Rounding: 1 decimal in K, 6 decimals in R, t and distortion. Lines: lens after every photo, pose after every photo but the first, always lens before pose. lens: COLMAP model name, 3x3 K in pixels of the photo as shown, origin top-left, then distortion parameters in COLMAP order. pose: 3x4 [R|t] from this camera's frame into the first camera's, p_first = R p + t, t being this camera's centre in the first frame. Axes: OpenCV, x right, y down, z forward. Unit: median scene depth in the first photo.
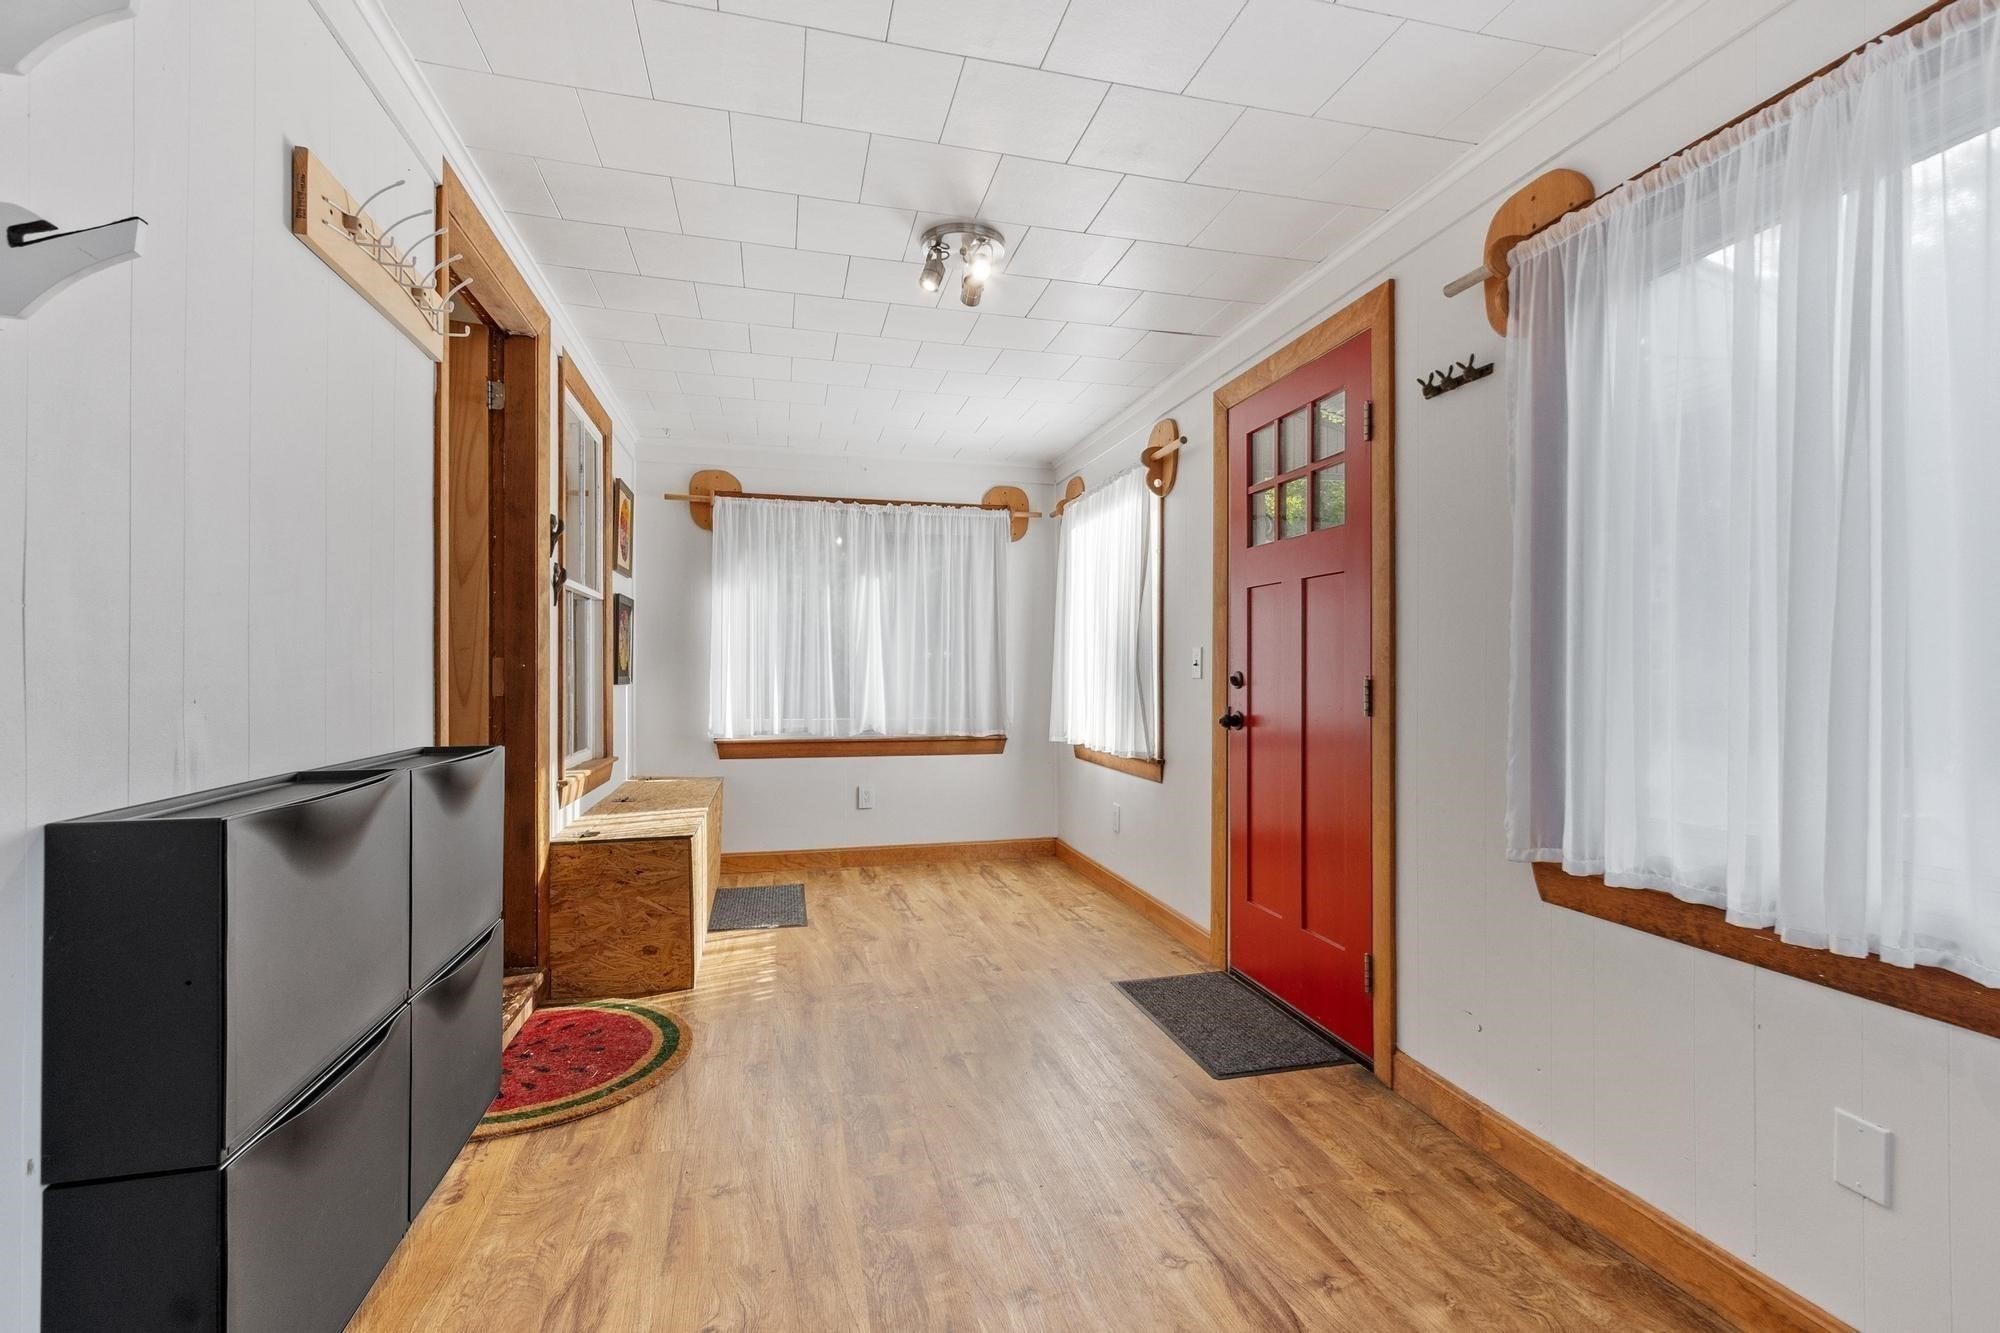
lens RADIAL K [[864.7, 0, 1000.5], [0, 864.7, 670.6], [0, 0, 1]] dist [0.000985, 0.000532]
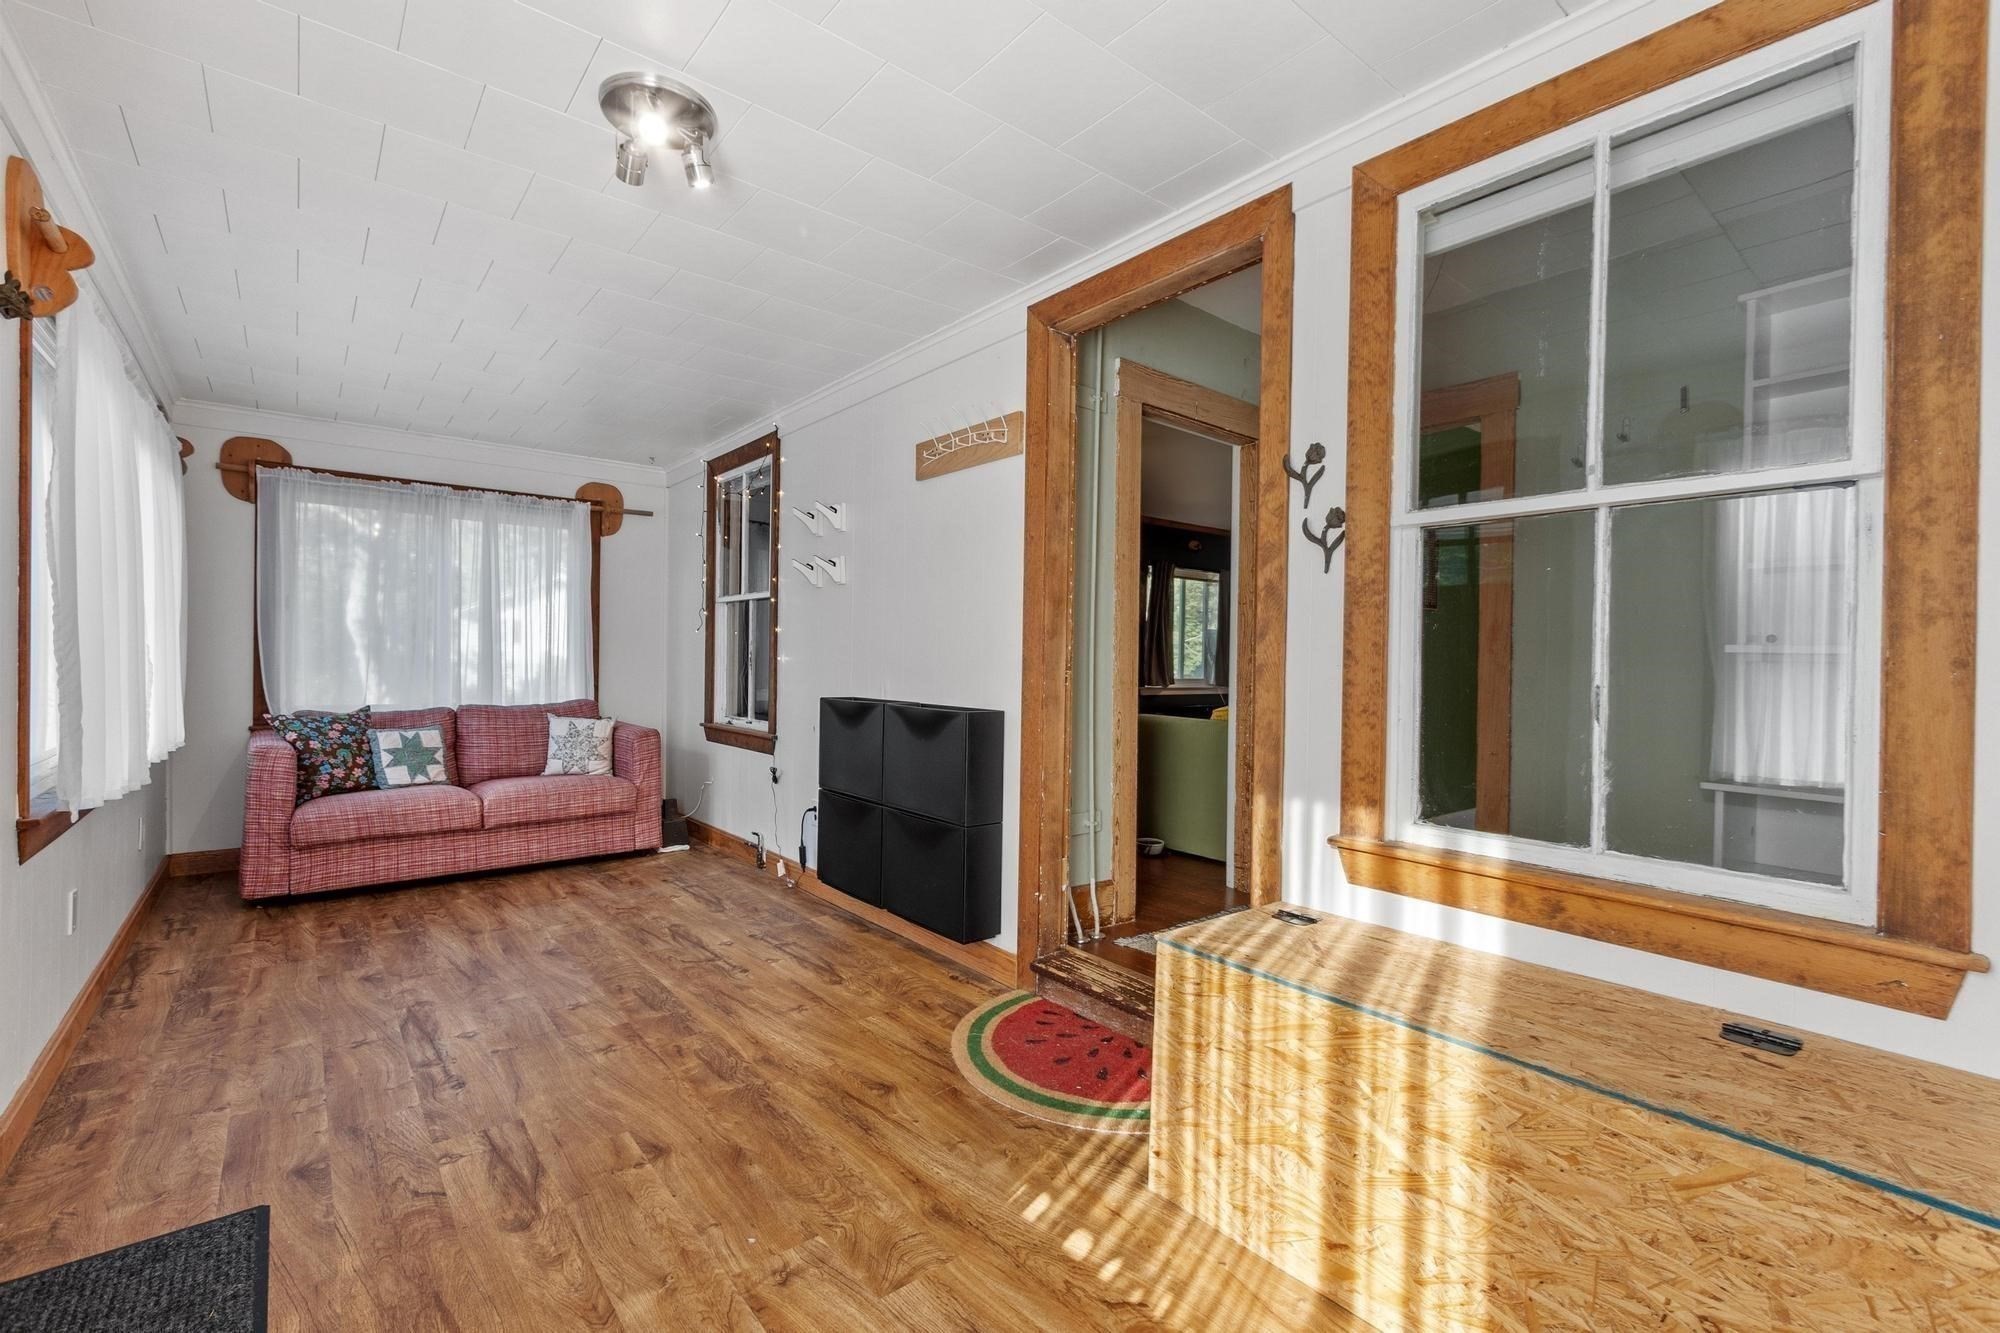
lens RADIAL K [[864.7, 0, 999.4], [0, 864.7, 669.4], [0, 0, 1]] dist [0.000985, 0.000532]
pose [[-0.905148, -0.010135, -0.424977, 0.002756], [-0.015821, 0.999826, 0.009853, 0.000451], [0.424803, 0.015642, -0.905151, 2.014050]]
